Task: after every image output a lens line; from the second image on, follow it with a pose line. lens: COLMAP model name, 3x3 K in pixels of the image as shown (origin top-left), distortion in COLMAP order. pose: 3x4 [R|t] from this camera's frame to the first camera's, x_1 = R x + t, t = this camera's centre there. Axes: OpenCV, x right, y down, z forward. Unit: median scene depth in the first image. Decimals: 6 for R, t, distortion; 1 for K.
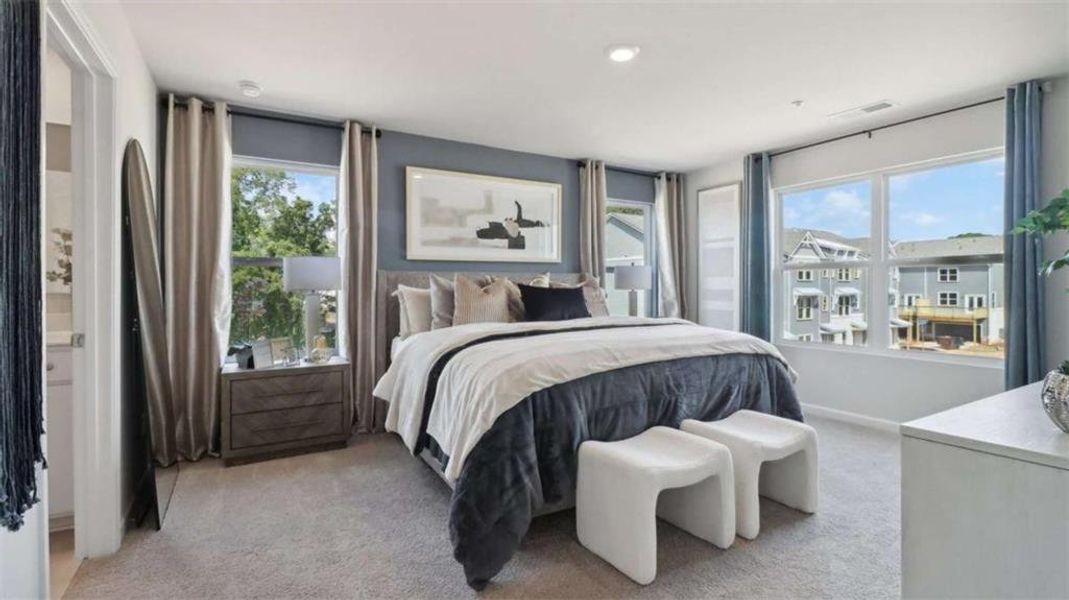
lens RADIAL K [[496.3, 0, 539.8], [0, 496.3, 296.9], [0, 0, 1]] dist [0.005775, -0.008618]
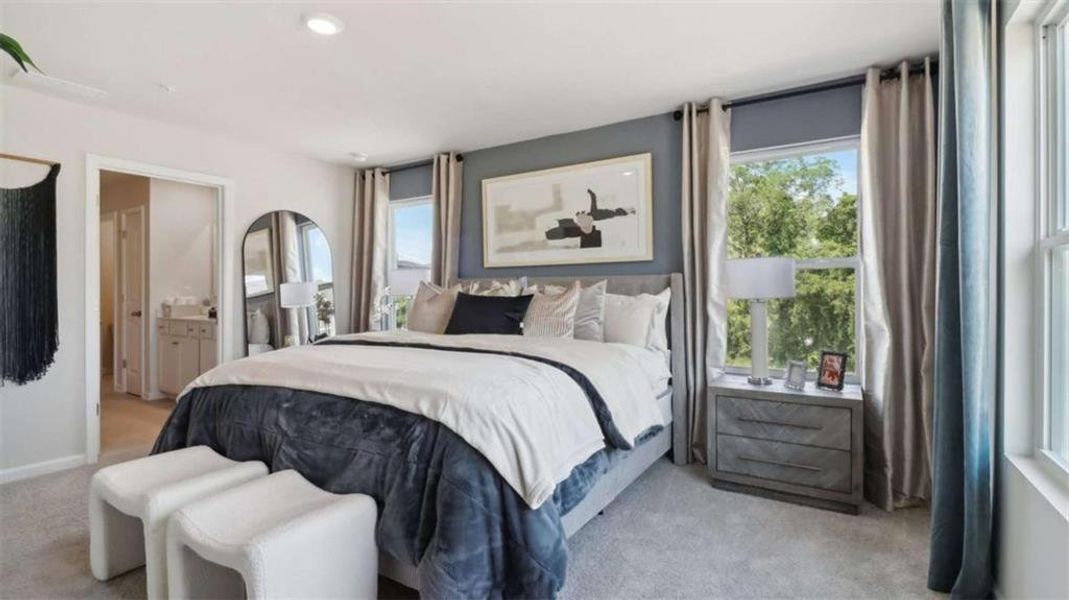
lens RADIAL K [[496.3, 0, 539.9], [0, 496.3, 292.1], [0, 0, 1]] dist [0.005775, -0.008618]
pose [[0.470393, -0.001457, -0.882456, 0.750132], [-0.010546, 0.999918, -0.007273, -0.018731], [0.882394, 0.012727, 0.470339, 0.637475]]
